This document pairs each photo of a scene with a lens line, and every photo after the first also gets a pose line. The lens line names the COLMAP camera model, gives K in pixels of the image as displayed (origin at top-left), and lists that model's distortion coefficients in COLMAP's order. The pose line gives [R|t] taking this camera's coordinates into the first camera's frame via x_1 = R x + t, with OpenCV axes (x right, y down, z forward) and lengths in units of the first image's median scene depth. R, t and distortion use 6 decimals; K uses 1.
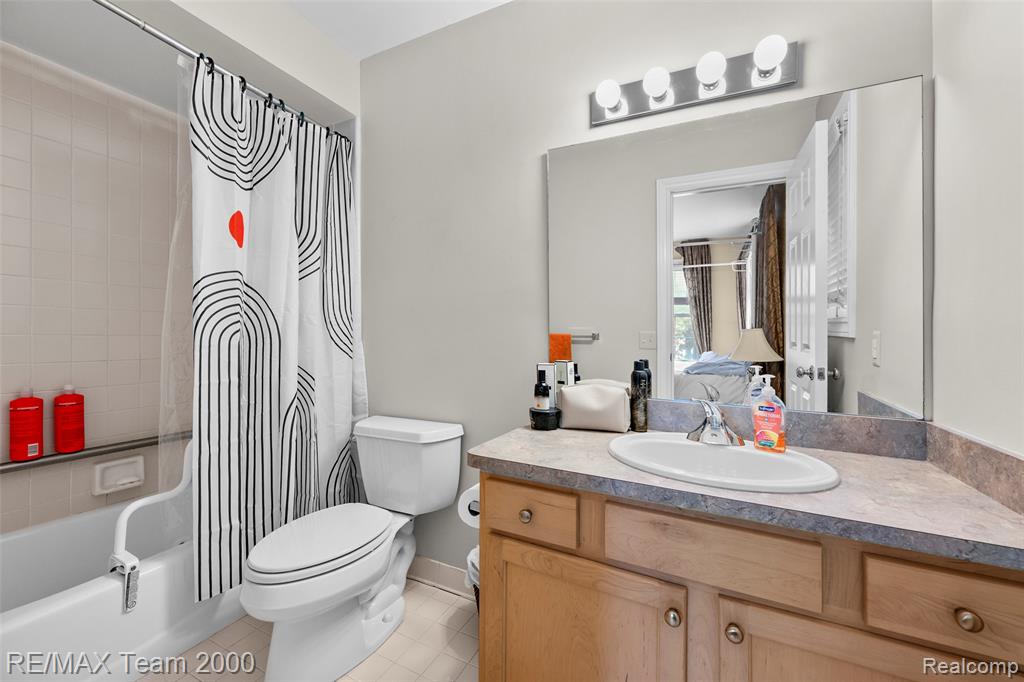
lens RADIAL K [[408.8, 0, 508.4], [0, 408.8, 336.2], [0, 0, 1]] dist [0.000074, -0.000037]
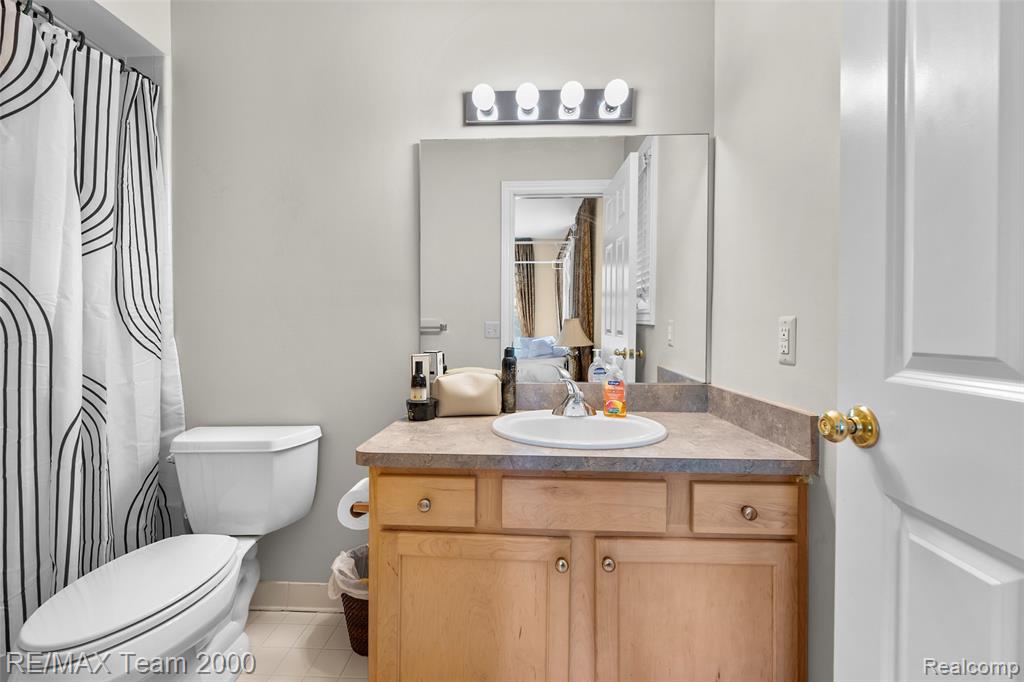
lens RADIAL K [[408.8, 0, 506.2], [0, 408.8, 334.8], [0, 0, 1]] dist [0.000074, -0.000037]
pose [[0.916748, -0.022163, 0.398851, -0.115313], [0.014876, 0.999661, 0.021357, 0.000258], [-0.399190, -0.013646, 0.916767, -0.001262]]
